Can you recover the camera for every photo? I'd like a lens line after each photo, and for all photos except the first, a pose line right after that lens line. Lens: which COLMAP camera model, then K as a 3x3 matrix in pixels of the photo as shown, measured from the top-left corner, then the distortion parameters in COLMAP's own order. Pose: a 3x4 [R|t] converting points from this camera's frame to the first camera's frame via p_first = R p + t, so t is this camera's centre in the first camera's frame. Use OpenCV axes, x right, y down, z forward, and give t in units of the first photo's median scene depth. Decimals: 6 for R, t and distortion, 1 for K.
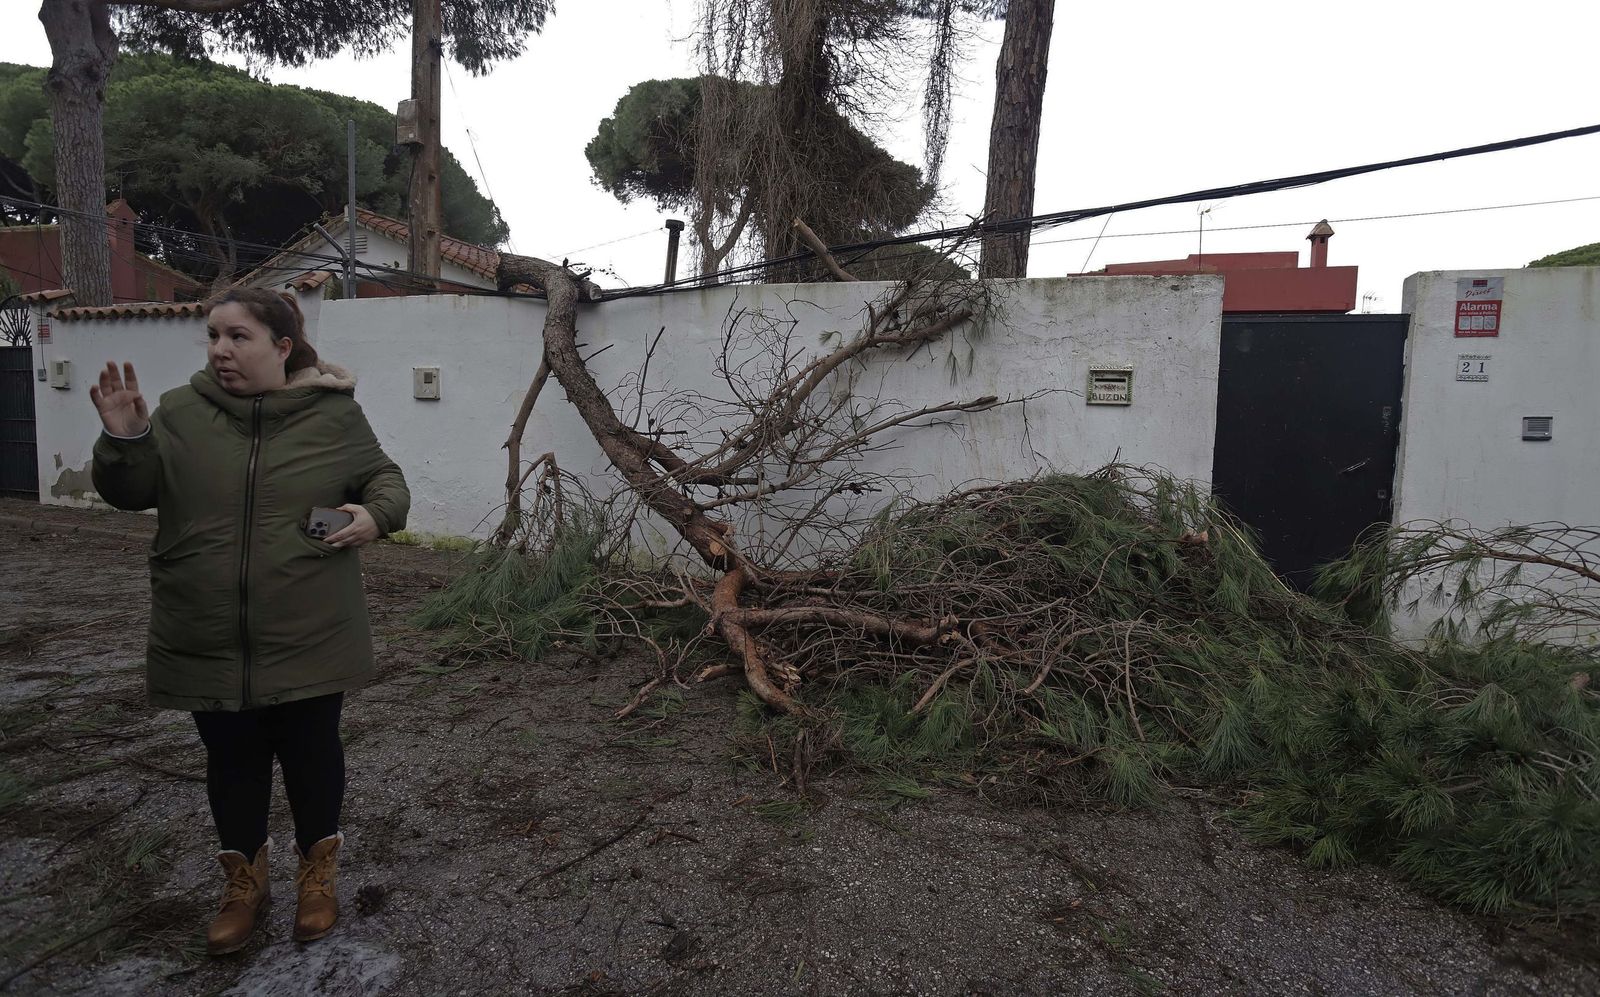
lens RADIAL K [[794.9, 0, 799.2], [0, 794.9, 470.6], [0, 0, 1]] dist [-0.081381, 0.040940]
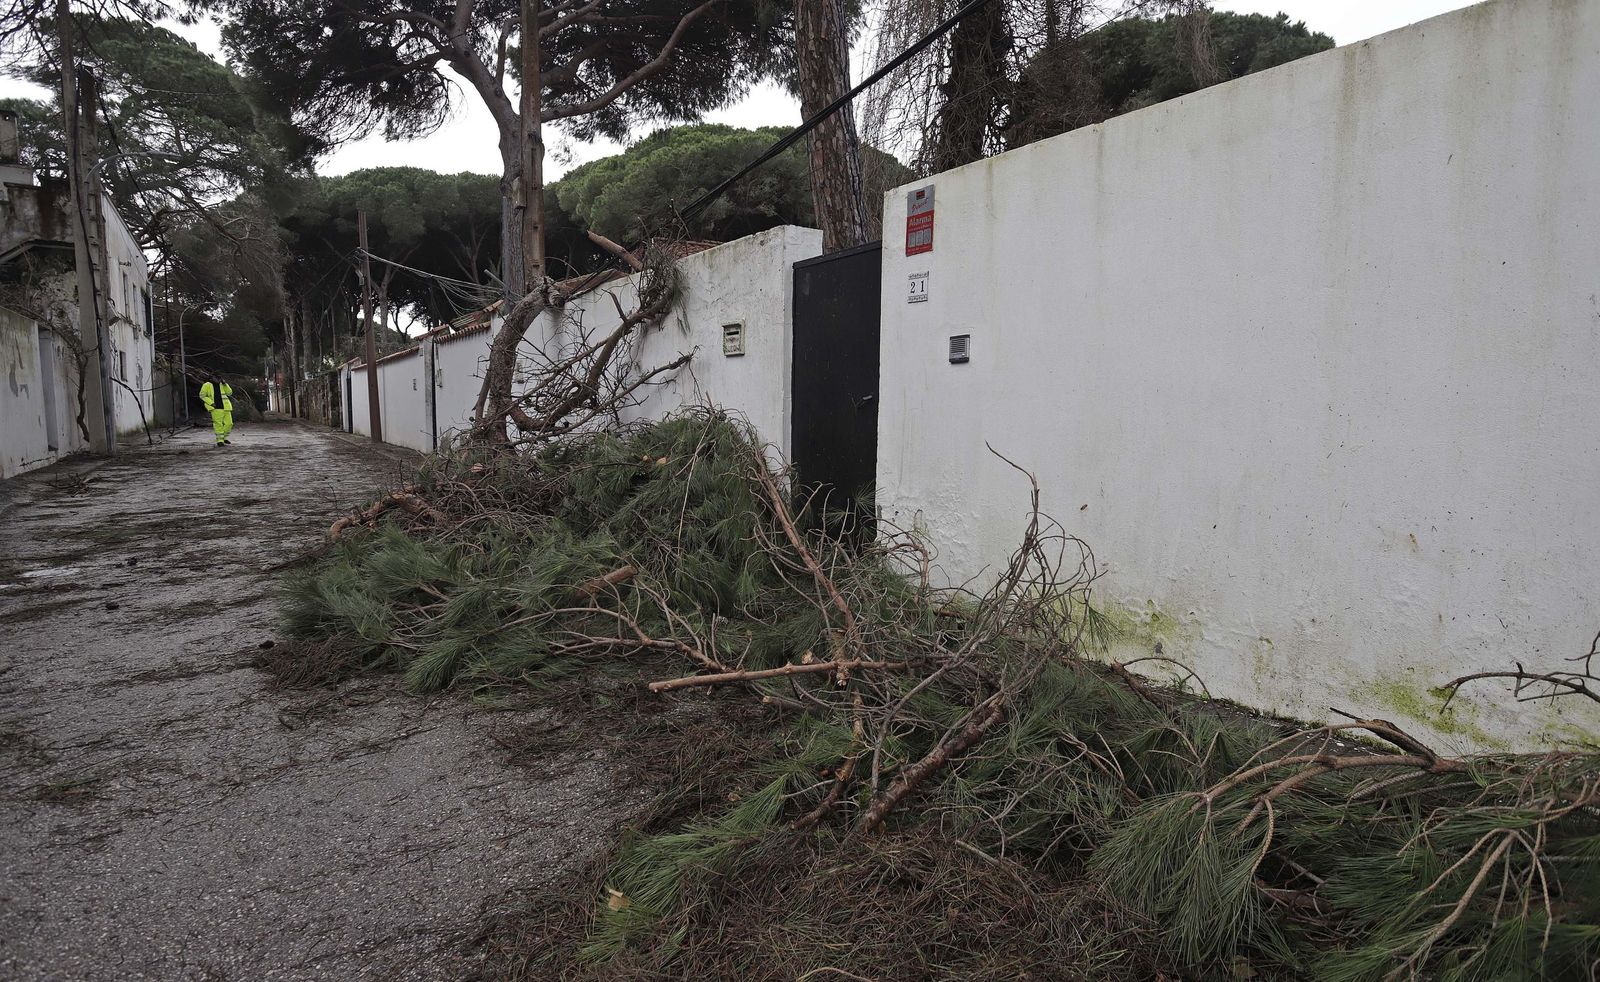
lens RADIAL K [[839.3, 0, 793.9], [0, 839.3, 496.6], [0, 0, 1]] dist [-0.066439, 0.035419]
pose [[0.788848, 0.040543, -0.613250, 1.168344], [-0.019575, 0.998973, 0.040863, 0.064911], [0.614277, -0.020230, 0.788831, 0.099032]]
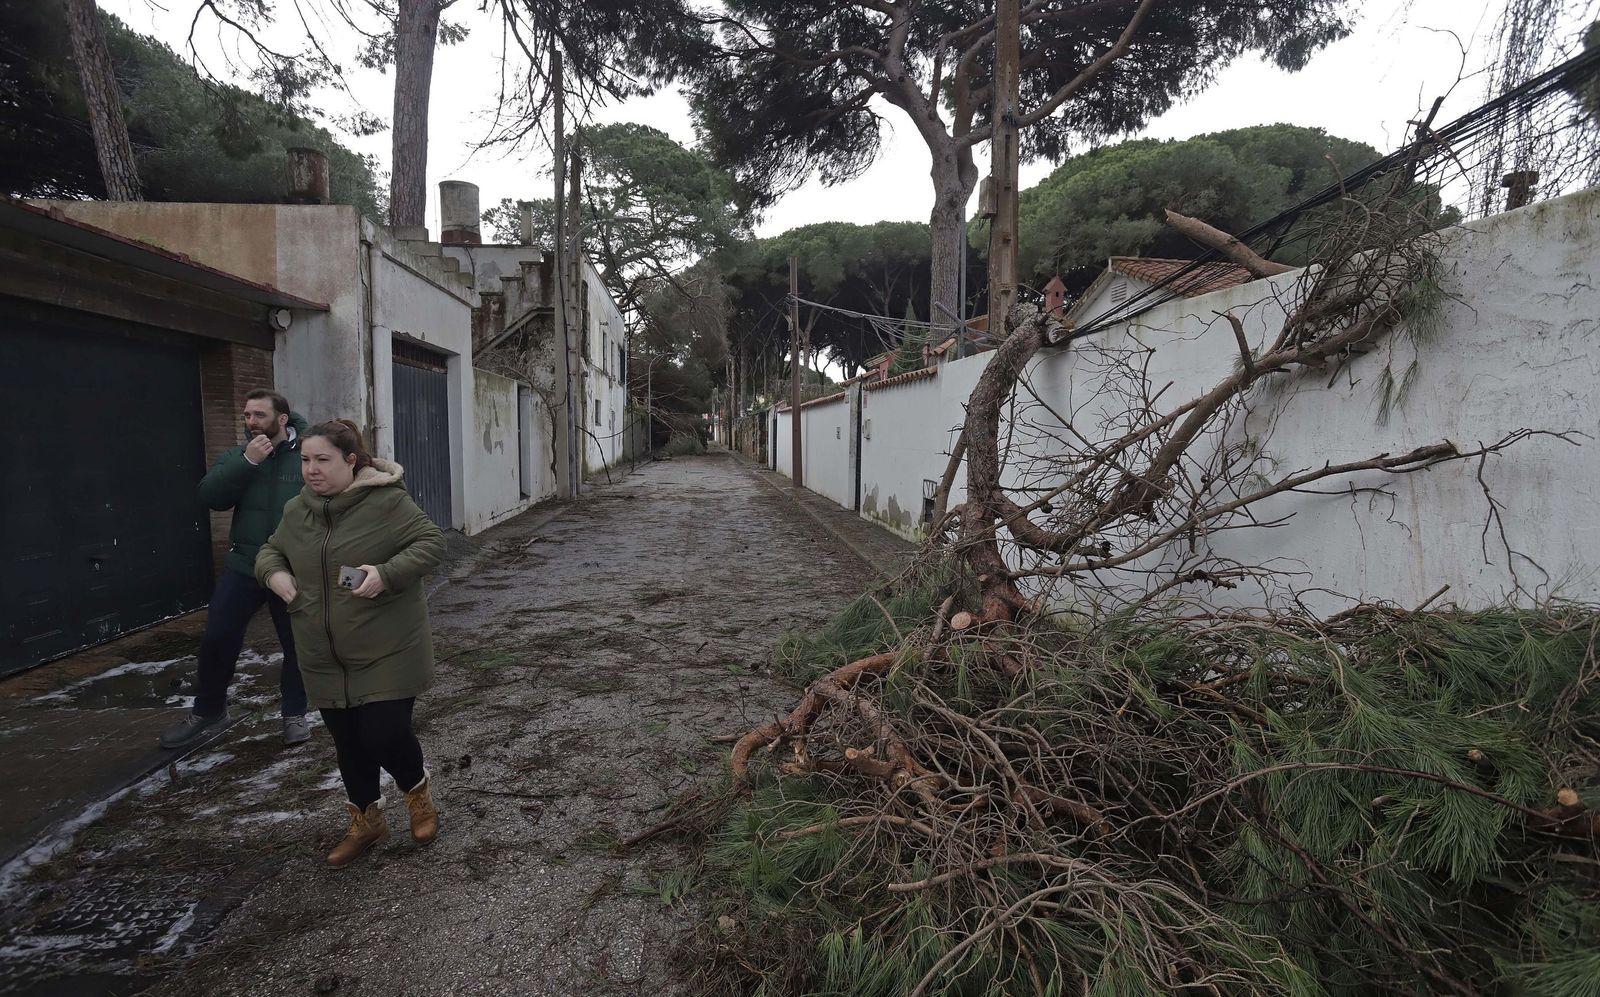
lens RADIAL K [[788.7, 0, 791.4], [0, 788.7, 506.0], [0, 0, 1]] dist [-0.085158, 0.041316]
pose [[0.424574, 0.055213, -0.903708, 0.532013], [-0.047094, 0.998134, 0.038857, -0.051253], [0.904167, 0.026061, 0.426383, 0.378489]]
